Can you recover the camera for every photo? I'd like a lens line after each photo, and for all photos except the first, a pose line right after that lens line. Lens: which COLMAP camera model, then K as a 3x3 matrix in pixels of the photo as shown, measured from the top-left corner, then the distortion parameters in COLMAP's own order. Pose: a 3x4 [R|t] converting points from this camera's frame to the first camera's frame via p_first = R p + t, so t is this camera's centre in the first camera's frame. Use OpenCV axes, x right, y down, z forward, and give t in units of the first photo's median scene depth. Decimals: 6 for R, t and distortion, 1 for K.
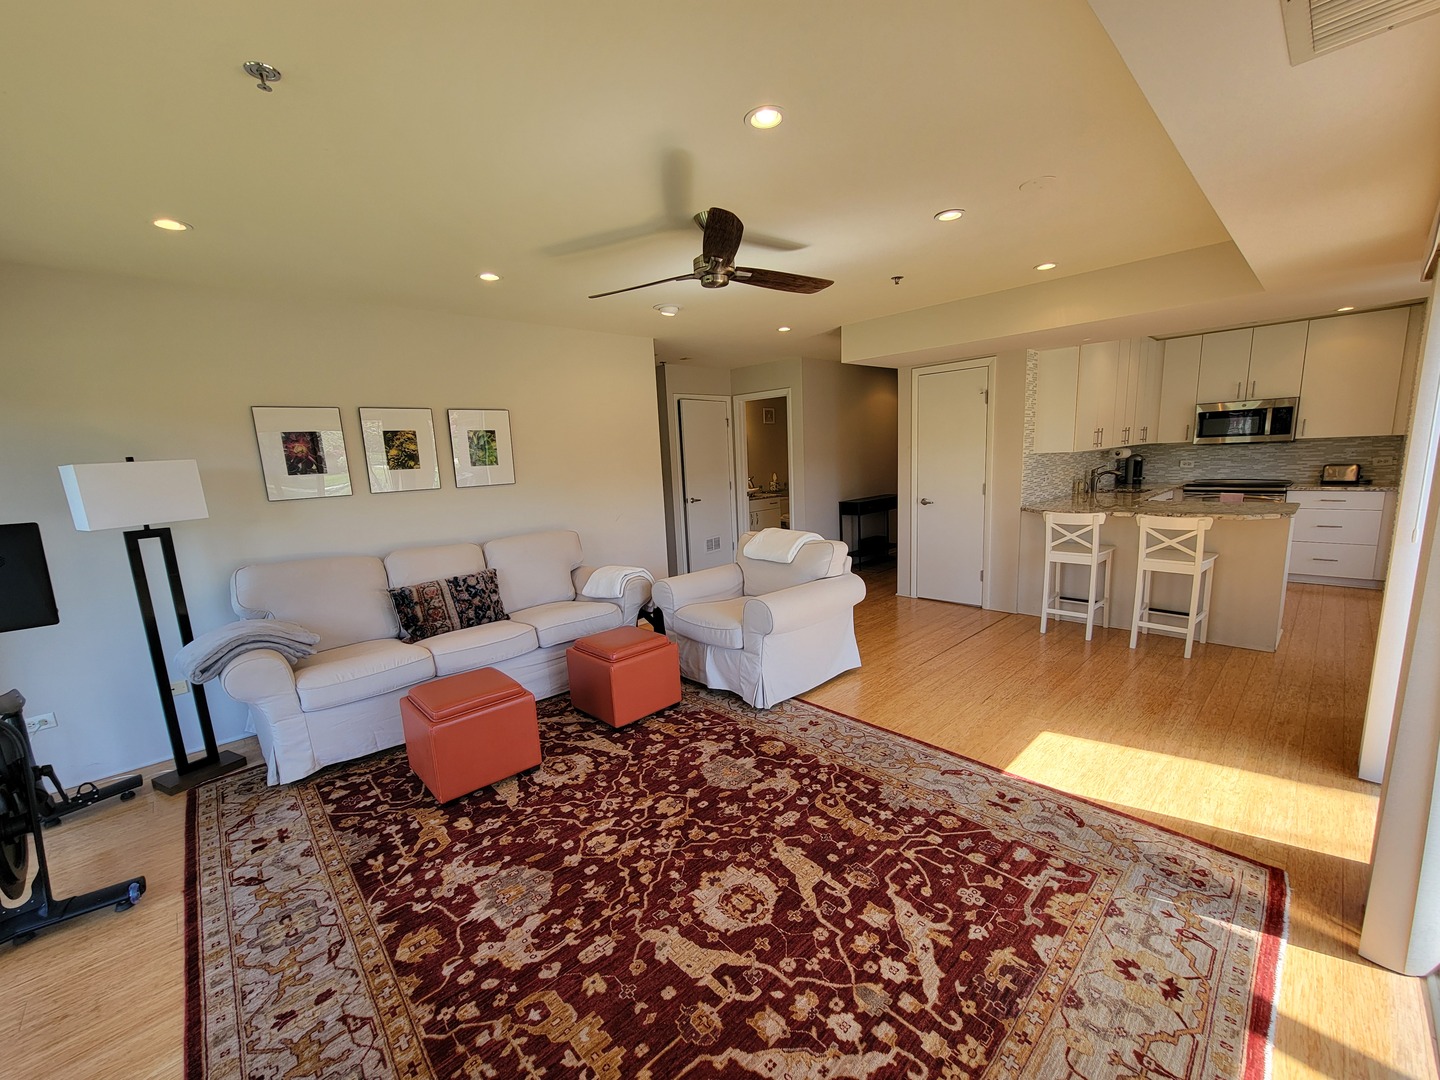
lens RADIAL K [[589.5, 0, 723.6], [0, 589.5, 558.7], [0, 0, 1]] dist [-0.013673, 0.007722]
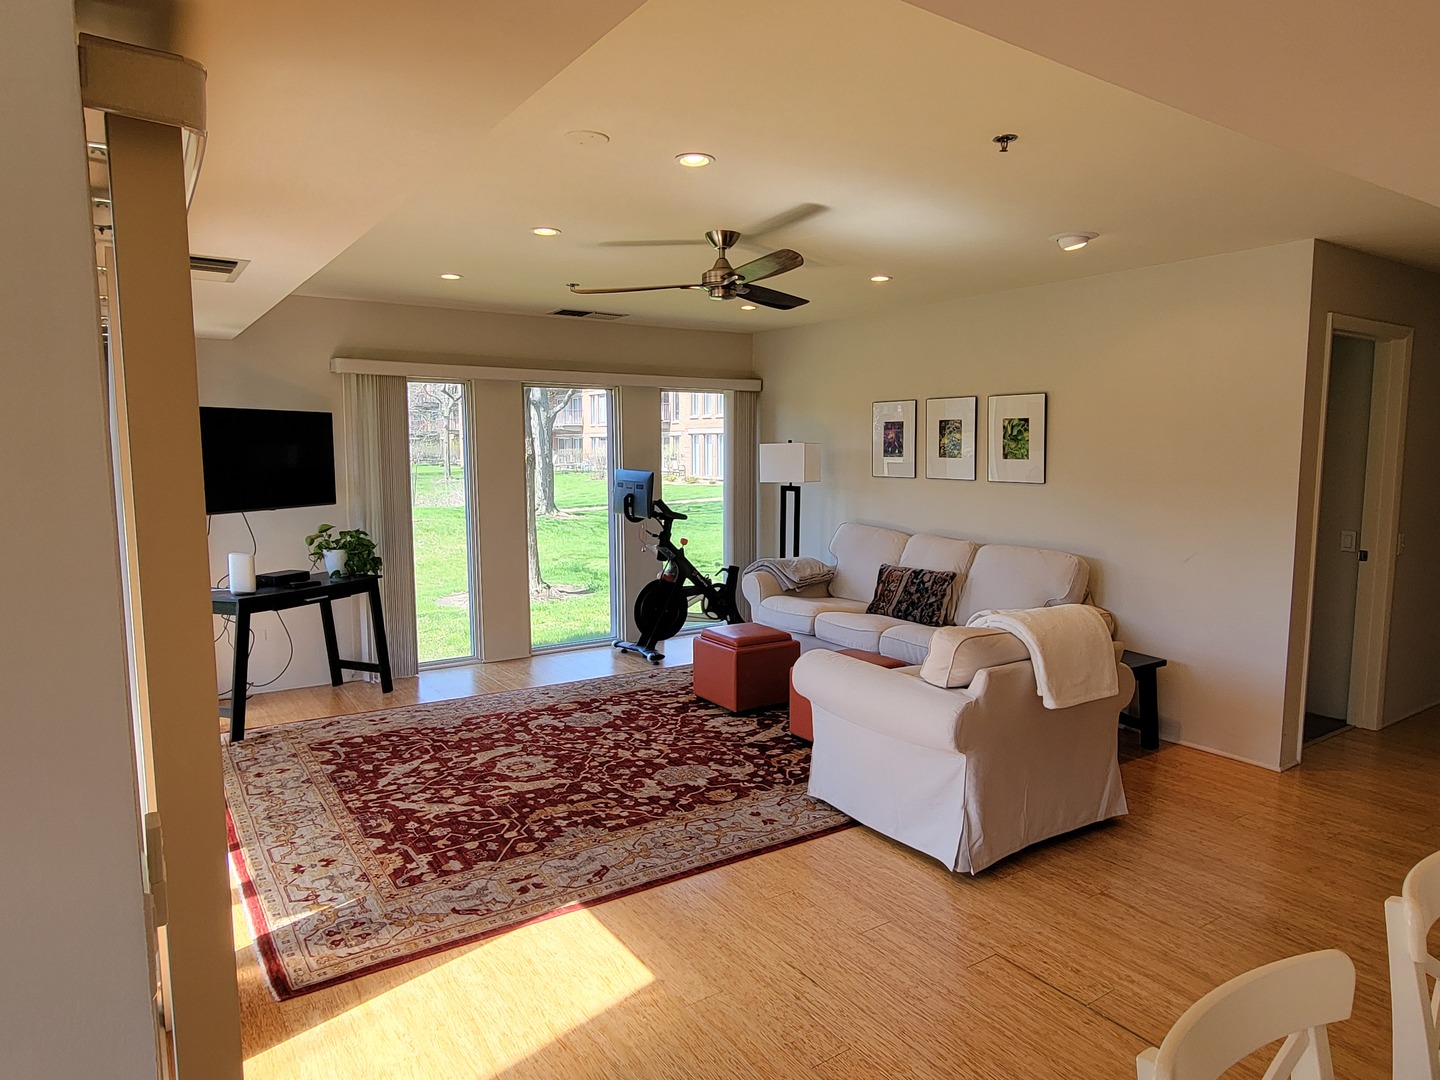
lens RADIAL K [[904.2, 0, 730.2], [0, 904.2, 542.5], [0, 0, 1]] dist [-0.000527, 0.000203]
pose [[-0.165573, 0.153782, -0.974134, 1.509347], [-0.166203, 0.969288, 0.181267, -0.331469], [0.972092, 0.191917, -0.134929, 1.260054]]
